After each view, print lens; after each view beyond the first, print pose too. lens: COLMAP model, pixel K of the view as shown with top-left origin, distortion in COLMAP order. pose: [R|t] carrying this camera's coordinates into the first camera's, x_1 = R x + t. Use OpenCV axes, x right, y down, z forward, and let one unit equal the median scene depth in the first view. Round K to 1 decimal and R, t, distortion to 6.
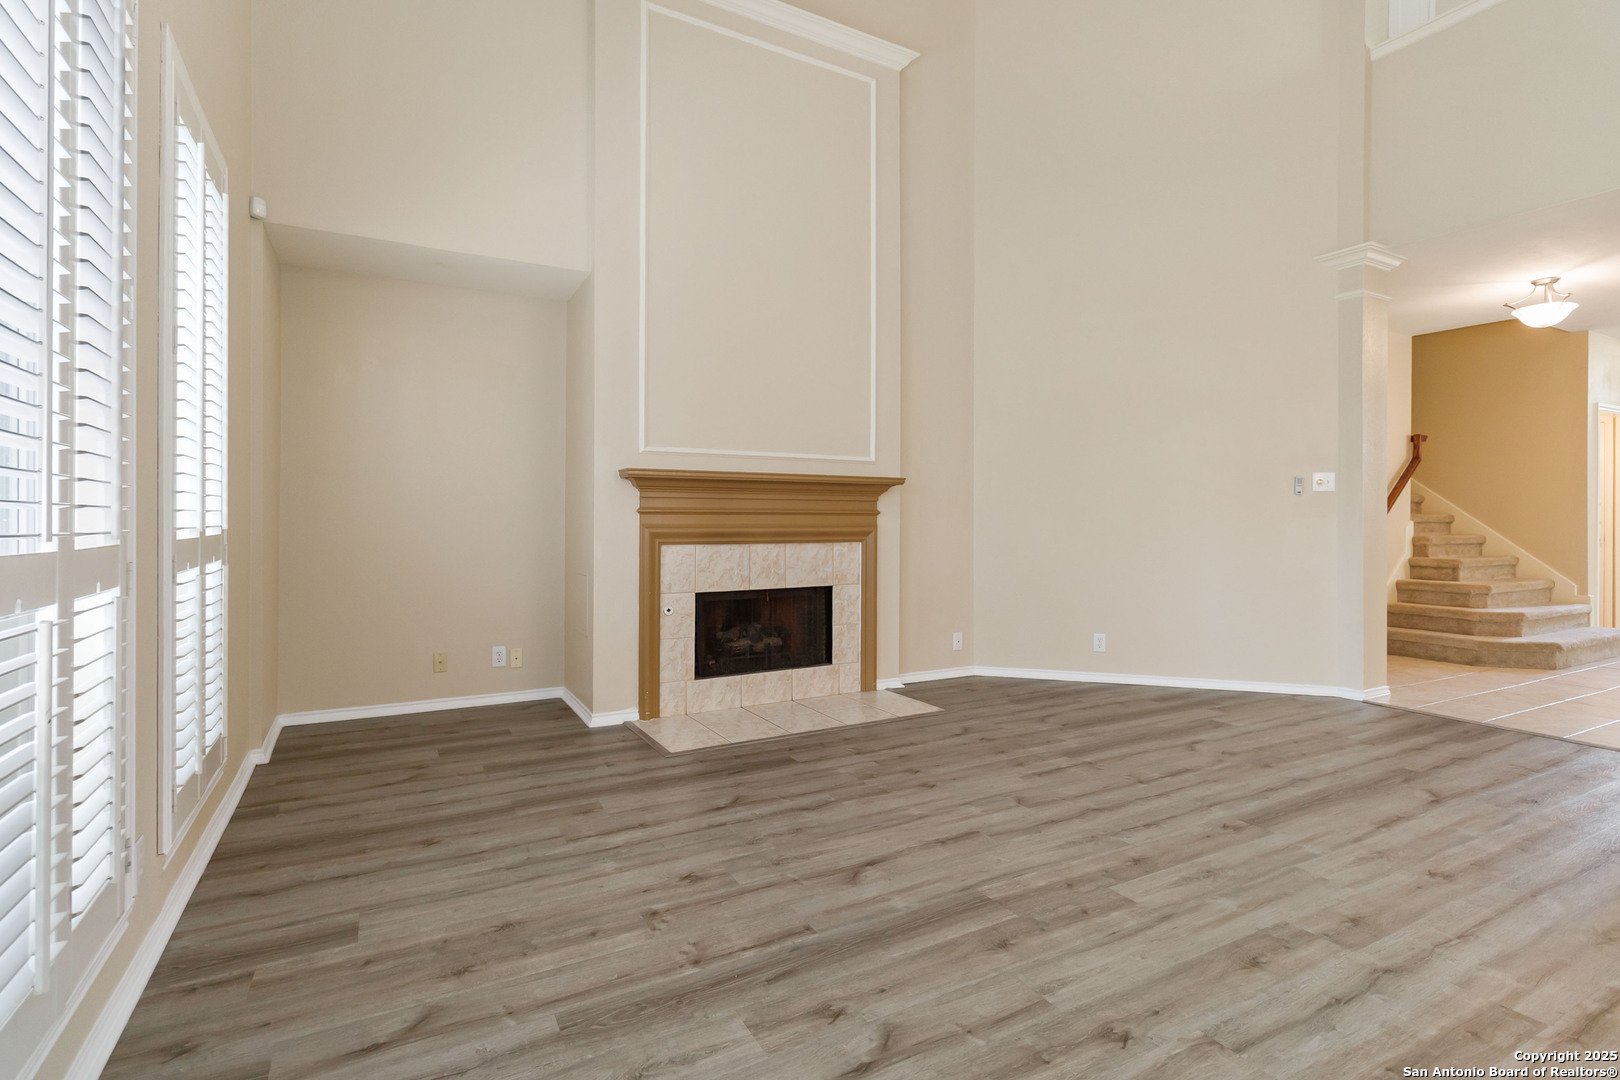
lens RADIAL K [[776.8, 0, 821.8], [0, 776.8, 512.2], [0, 0, 1]] dist [0.000076, 0.001251]
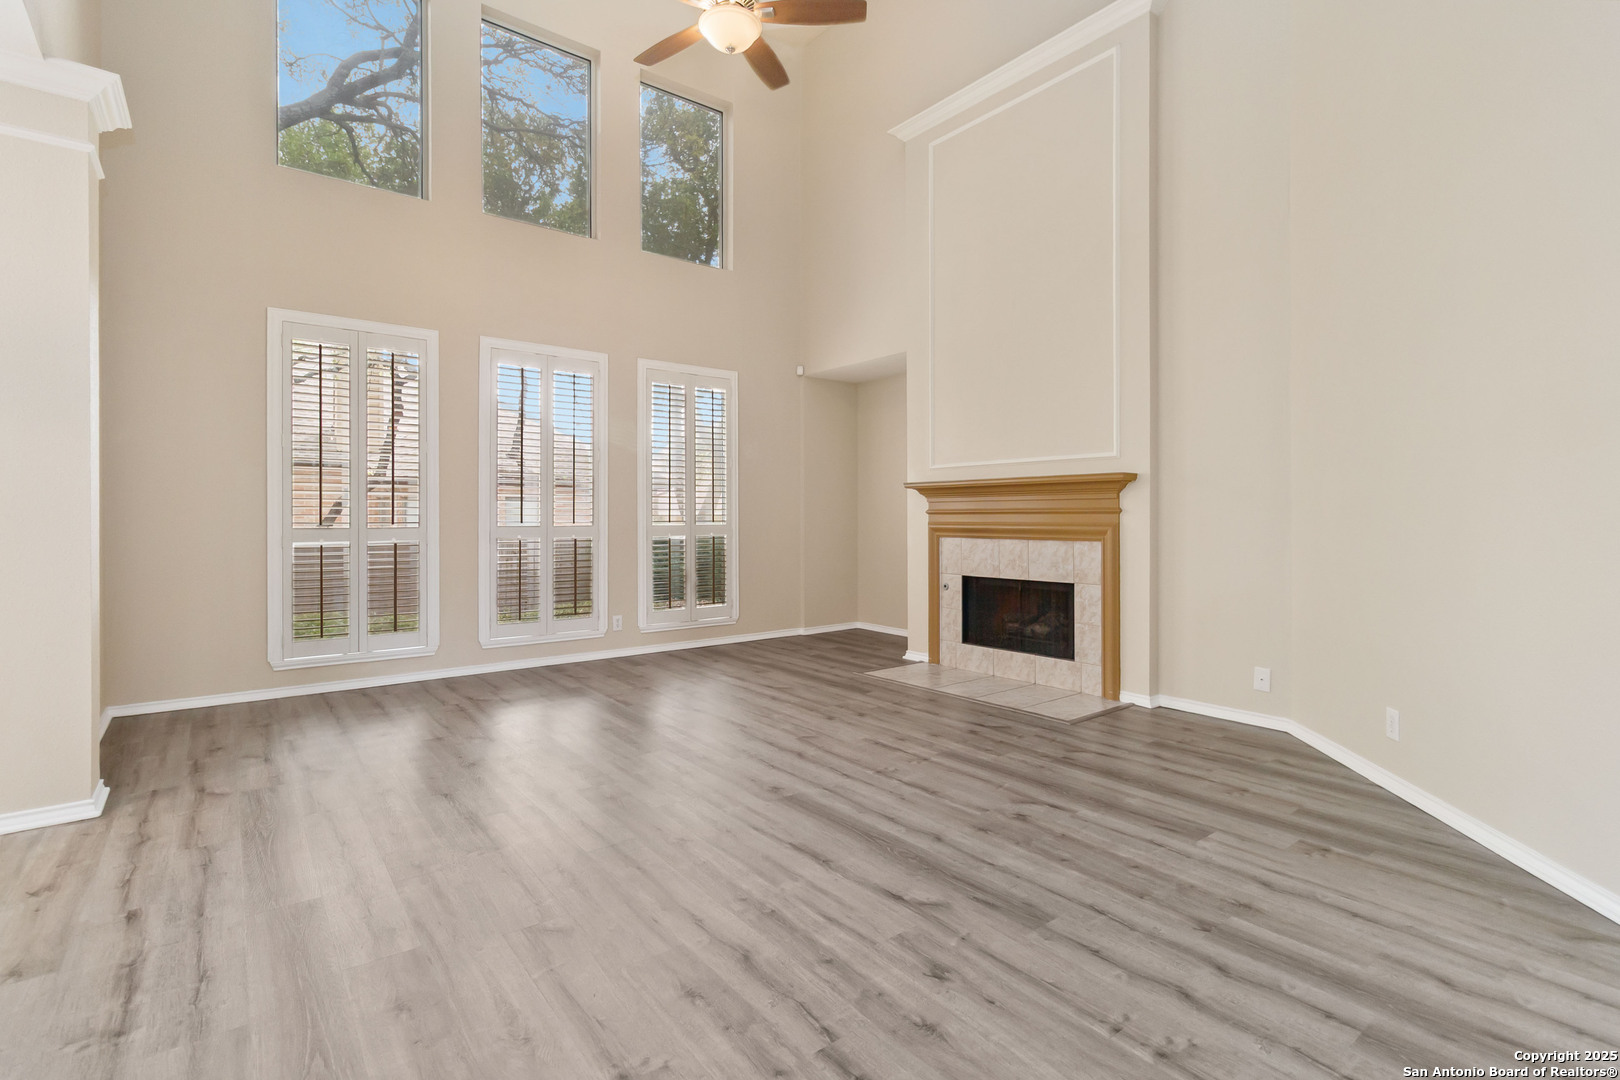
lens RADIAL K [[776.8, 0, 821.8], [0, 776.8, 512.2], [0, 0, 1]] dist [0.000076, 0.001251]
pose [[0.152618, -0.008069, -0.988252, 1.026999], [0.010376, 0.999925, -0.006562, 0.005360], [0.988231, -0.009252, 0.152690, 0.554622]]
